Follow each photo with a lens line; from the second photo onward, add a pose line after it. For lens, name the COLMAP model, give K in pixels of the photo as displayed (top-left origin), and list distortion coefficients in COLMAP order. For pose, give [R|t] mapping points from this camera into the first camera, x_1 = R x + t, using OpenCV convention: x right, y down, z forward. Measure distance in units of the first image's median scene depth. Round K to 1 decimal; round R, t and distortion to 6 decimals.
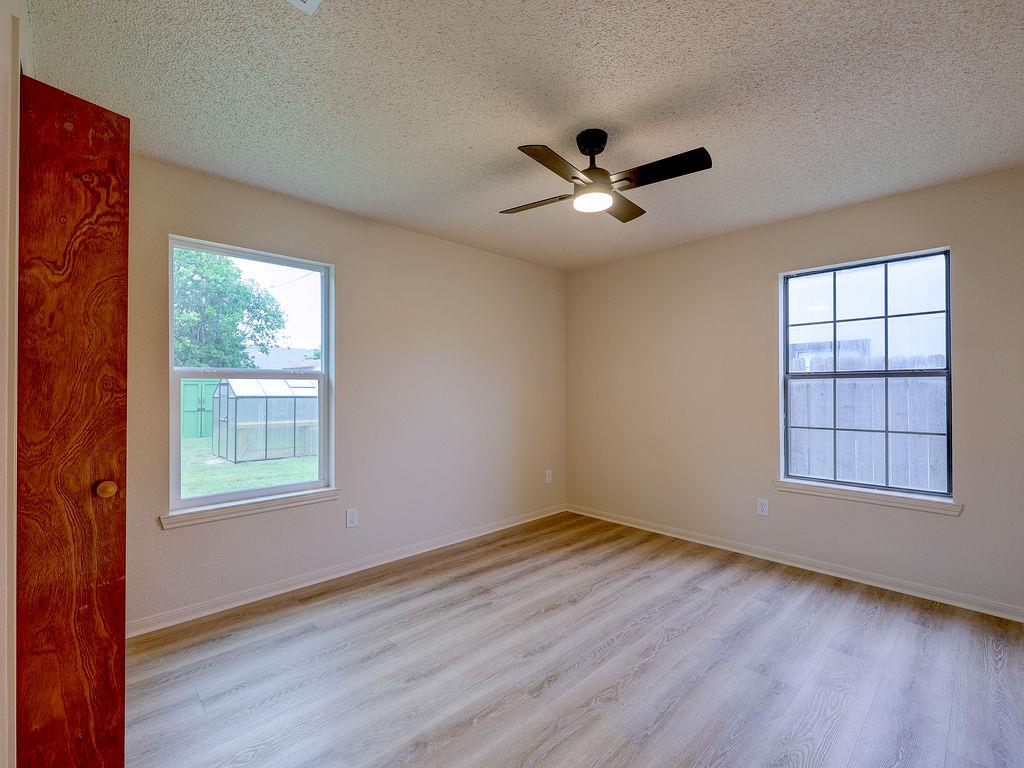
lens RADIAL K [[462.3, 0, 509.2], [0, 462.3, 388.1], [0, 0, 1]] dist [0.000564, -0.000329]
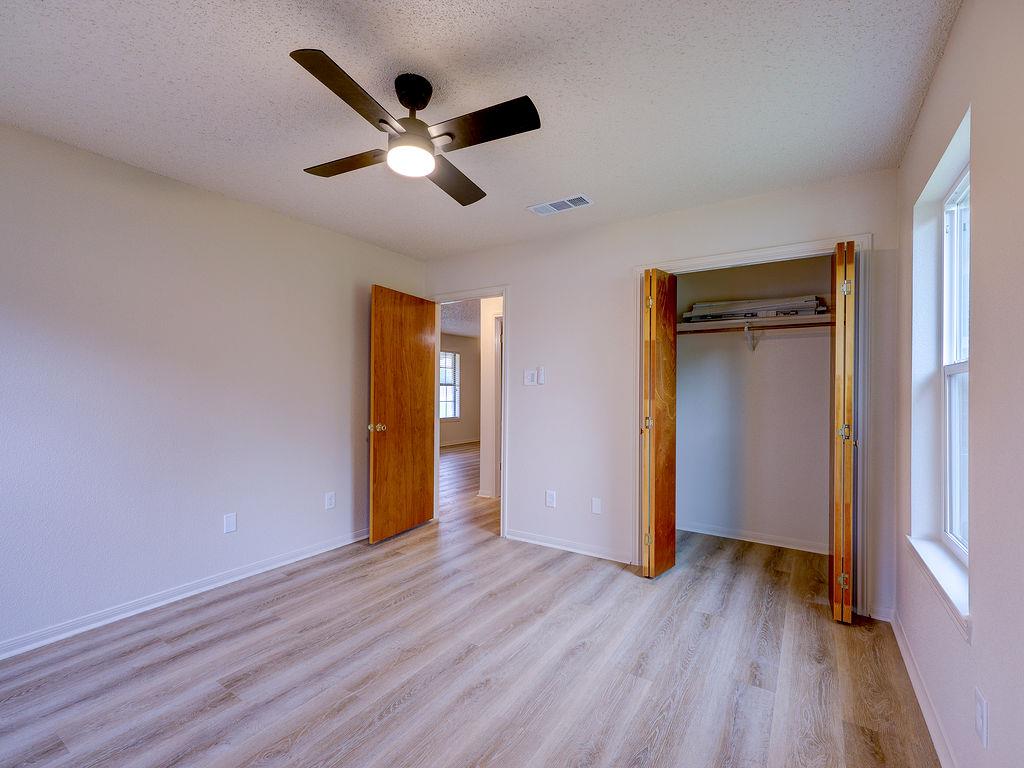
lens RADIAL K [[462.3, 0, 509.2], [0, 462.3, 388.1], [0, 0, 1]] dist [0.000564, -0.000329]
pose [[-0.974268, -0.004543, -0.225346, 0.196841], [-0.003321, 0.999978, -0.005802, 0.009109], [0.225368, -0.004905, -0.974261, 1.846648]]
